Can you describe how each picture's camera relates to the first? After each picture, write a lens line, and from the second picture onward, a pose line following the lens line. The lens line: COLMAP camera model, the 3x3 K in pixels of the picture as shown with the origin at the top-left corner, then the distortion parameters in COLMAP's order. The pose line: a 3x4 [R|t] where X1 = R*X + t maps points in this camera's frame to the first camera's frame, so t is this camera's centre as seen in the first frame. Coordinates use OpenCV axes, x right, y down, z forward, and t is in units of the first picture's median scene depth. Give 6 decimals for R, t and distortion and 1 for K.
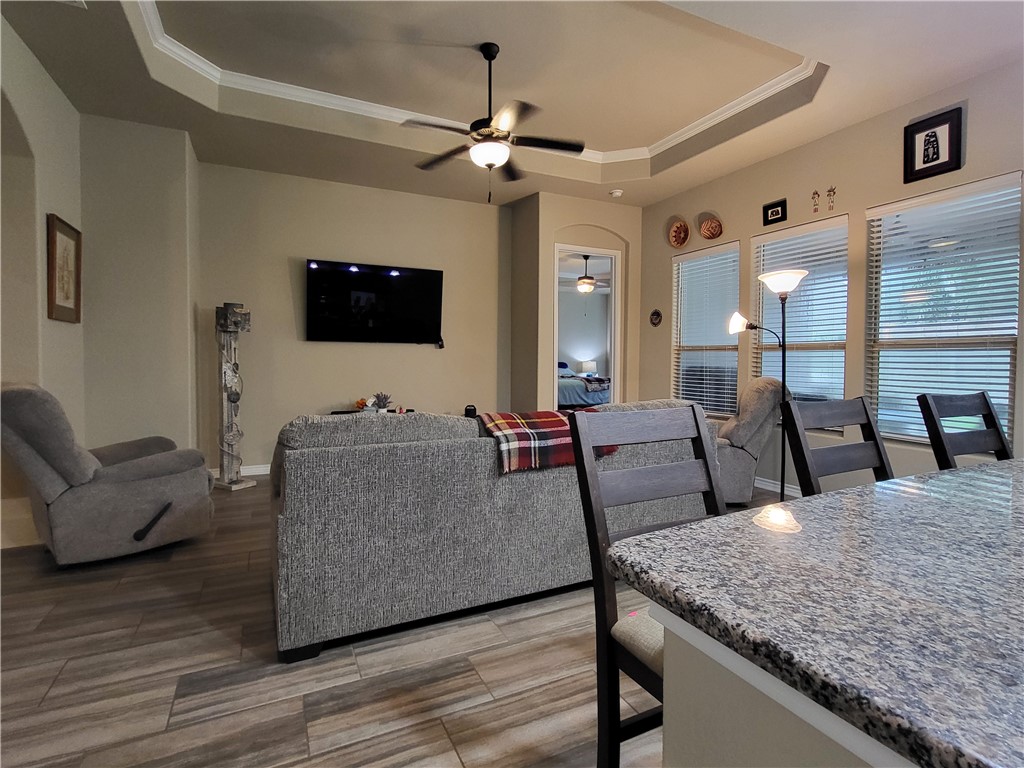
lens RADIAL K [[505.9, 0, 510.6], [0, 505.9, 378.3], [0, 0, 1]] dist [0.001170, -0.000642]
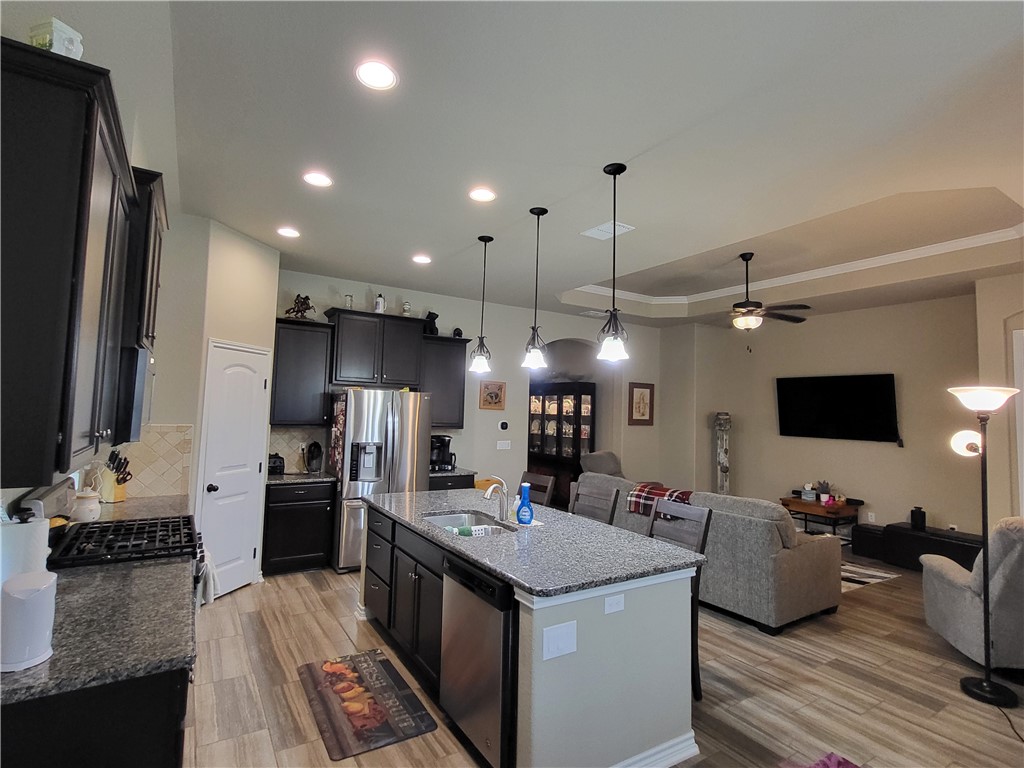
lens RADIAL K [[505.9, 0, 508.9], [0, 505.9, 380.2], [0, 0, 1]] dist [0.001170, -0.000642]
pose [[0.123708, -0.063800, -0.990266, 1.275200], [-0.067018, 0.995115, -0.072485, -0.107511], [0.990053, 0.075333, 0.118828, 0.118756]]
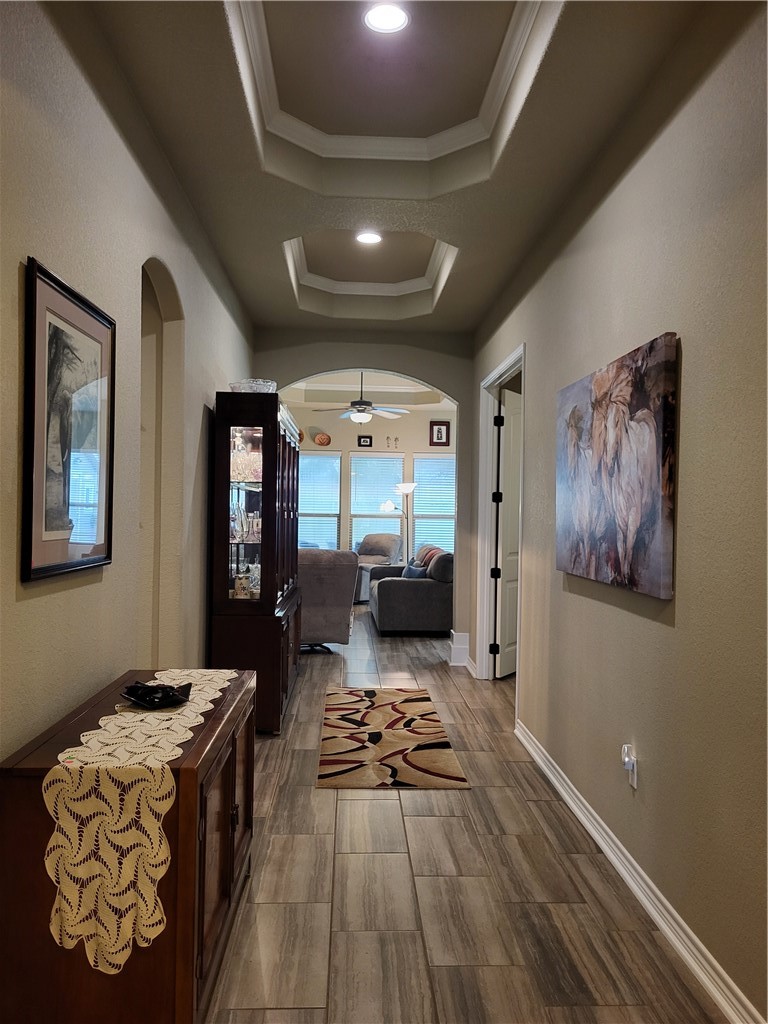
lens RADIAL K [[772.4, 0, 384.6], [0, 772.4, 512.4], [0, 0, 1]] dist [-0.000388, -0.000006]
pose [[0.383616, 0.004323, 0.923483, -1.924282], [0.017740, 0.999770, -0.012050, -0.047303], [-0.923322, 0.021005, 0.383451, -0.082746]]
